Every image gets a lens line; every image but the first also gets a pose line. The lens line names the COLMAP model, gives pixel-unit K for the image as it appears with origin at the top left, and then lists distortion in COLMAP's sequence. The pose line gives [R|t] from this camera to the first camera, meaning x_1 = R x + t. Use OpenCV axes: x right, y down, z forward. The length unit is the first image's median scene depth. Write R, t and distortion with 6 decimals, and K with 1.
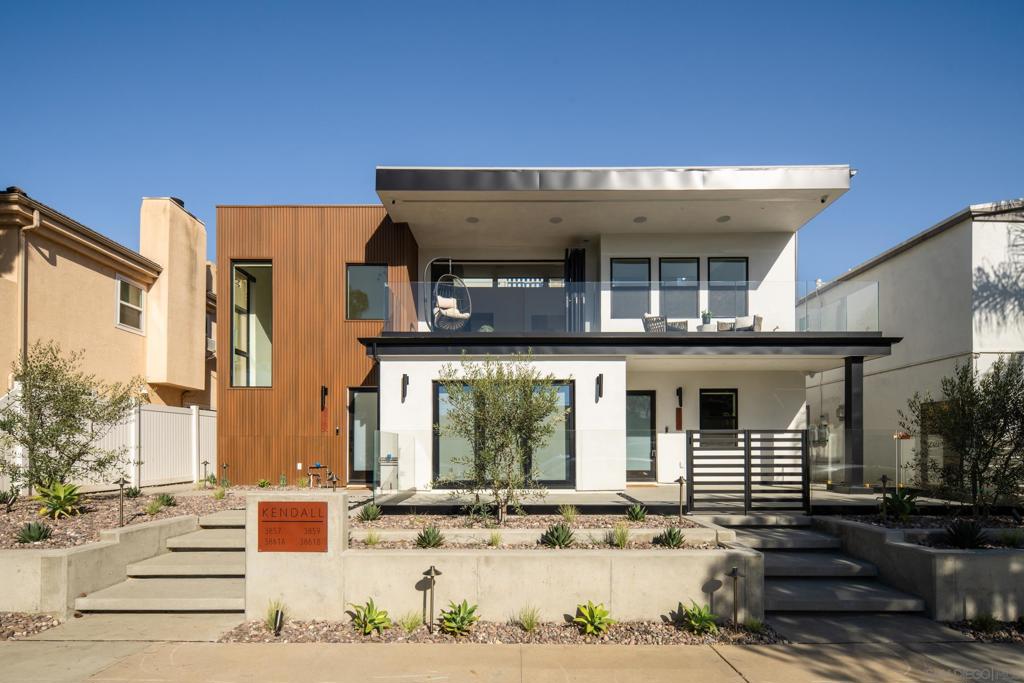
lens RADIAL K [[443.7, 0, 513.2], [0, 443.7, 444.4], [0, 0, 1]] dist [0.001680, -0.000322]
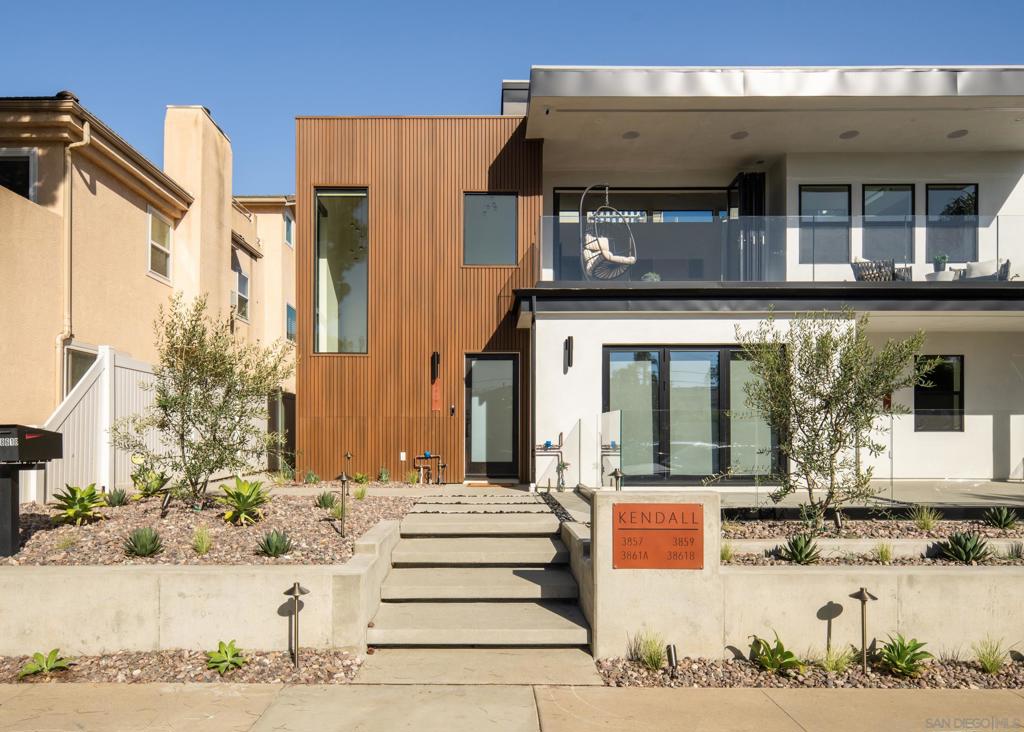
lens RADIAL K [[576.1, 0, 508.9], [0, 576.1, 429.4], [0, 0, 1]] dist [0.002208, 0.000254]
pose [[1.000000, 0.000745, -0.000051, -0.300737], [-0.000745, 0.999996, 0.002676, -0.000236], [0.000053, -0.002676, 0.999996, 0.002952]]
